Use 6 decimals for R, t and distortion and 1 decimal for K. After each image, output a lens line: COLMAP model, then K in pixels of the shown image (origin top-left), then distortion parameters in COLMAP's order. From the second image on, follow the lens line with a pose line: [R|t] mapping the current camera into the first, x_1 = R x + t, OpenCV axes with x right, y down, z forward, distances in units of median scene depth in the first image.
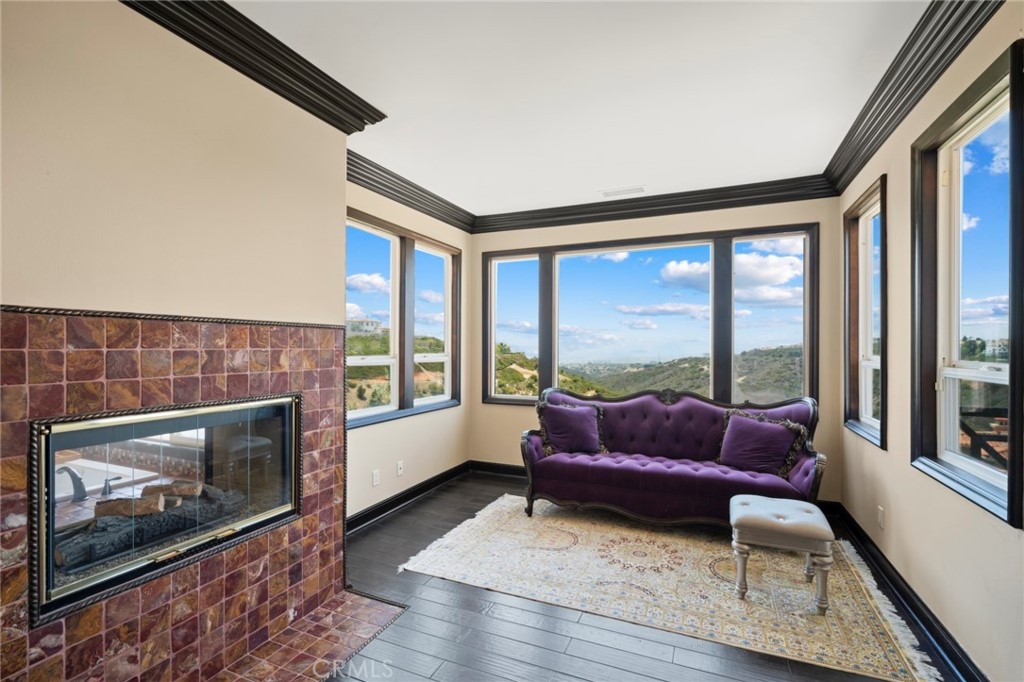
lens RADIAL K [[459.9, 0, 514.9], [0, 459.9, 347.9], [0, 0, 1]] dist [-0.000956, -0.000062]
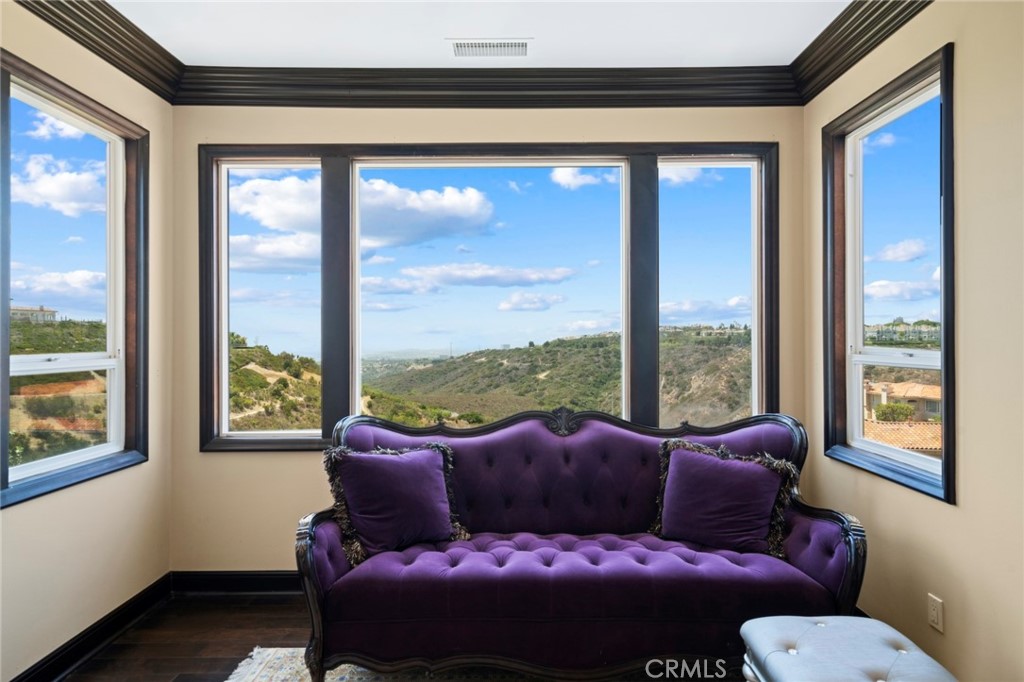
lens RADIAL K [[605.4, 0, 510.9], [0, 605.4, 334.0], [0, 0, 1]] dist [0.005070, 0.004145]
pose [[0.920252, -0.003701, 0.391310, -0.022640], [0.006887, 0.999954, -0.006741, 0.001347], [-0.391267, 0.008898, 0.920234, 0.332512]]
